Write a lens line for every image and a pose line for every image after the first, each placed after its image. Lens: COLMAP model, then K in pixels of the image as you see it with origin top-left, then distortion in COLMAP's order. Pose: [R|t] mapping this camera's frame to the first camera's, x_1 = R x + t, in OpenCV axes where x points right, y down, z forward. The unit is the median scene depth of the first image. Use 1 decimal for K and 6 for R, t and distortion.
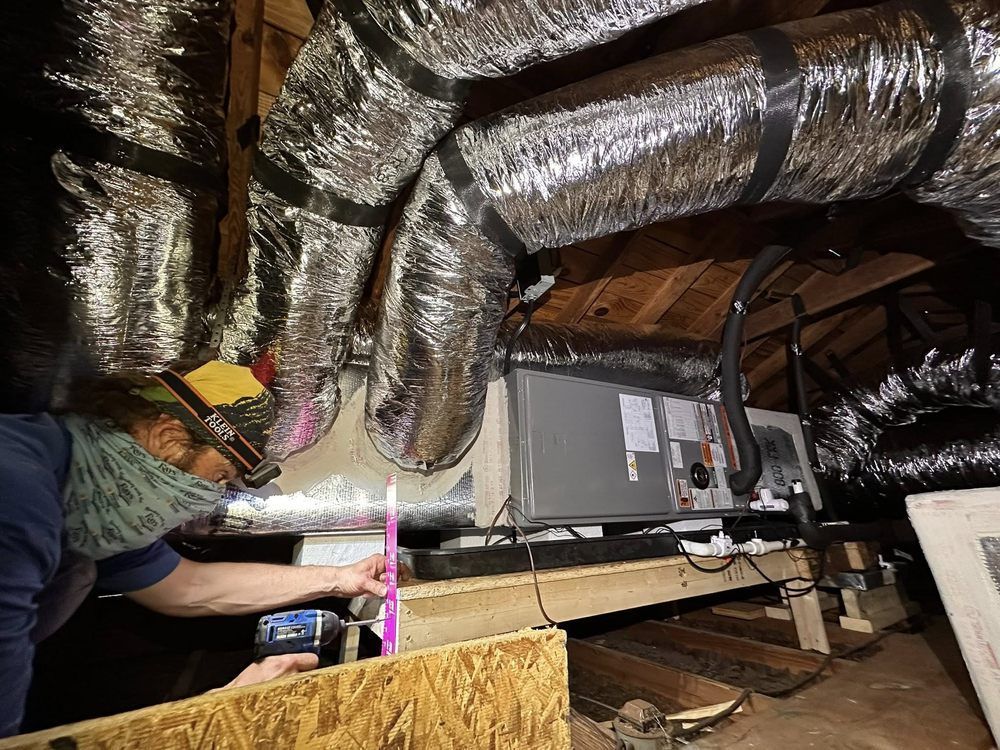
lens RADIAL K [[397.1, 0, 500.0], [0, 397.1, 375.0], [0, 0, 1]] dist [-0.002279, 0.000365]
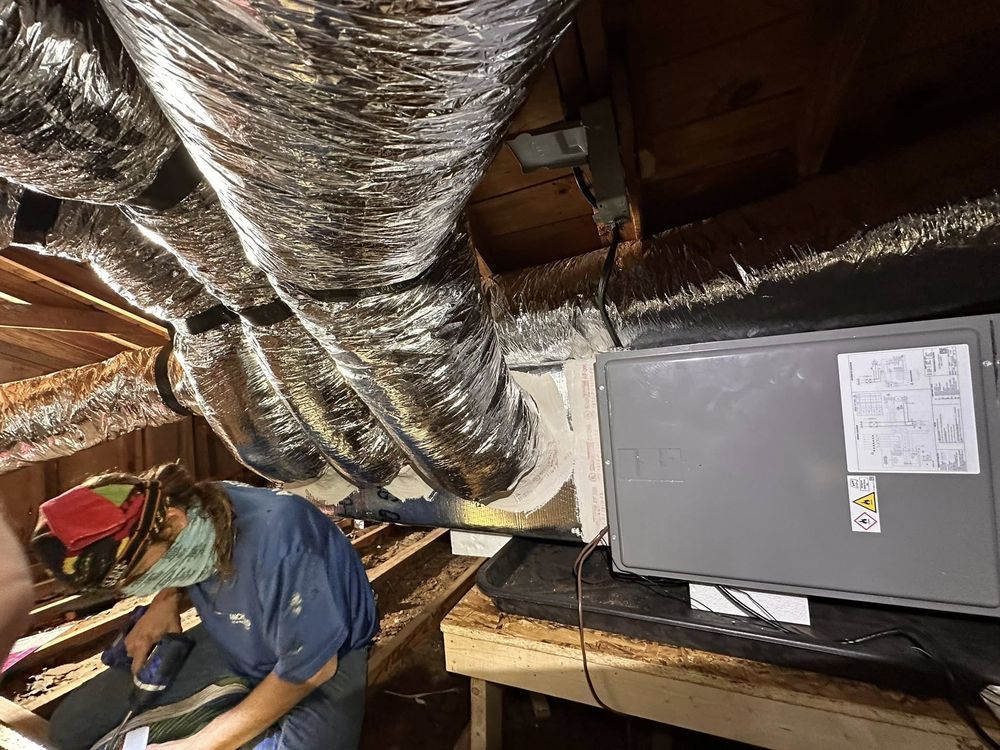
lens RADIAL K [[397.1, 0, 500.0], [0, 397.1, 375.0], [0, 0, 1]] dist [-0.002279, 0.000365]
pose [[0.611447, -0.032910, -0.790600, 0.417353], [0.310863, 0.928794, 0.201758, -0.149448], [0.727665, -0.369133, 0.578139, 0.407341]]
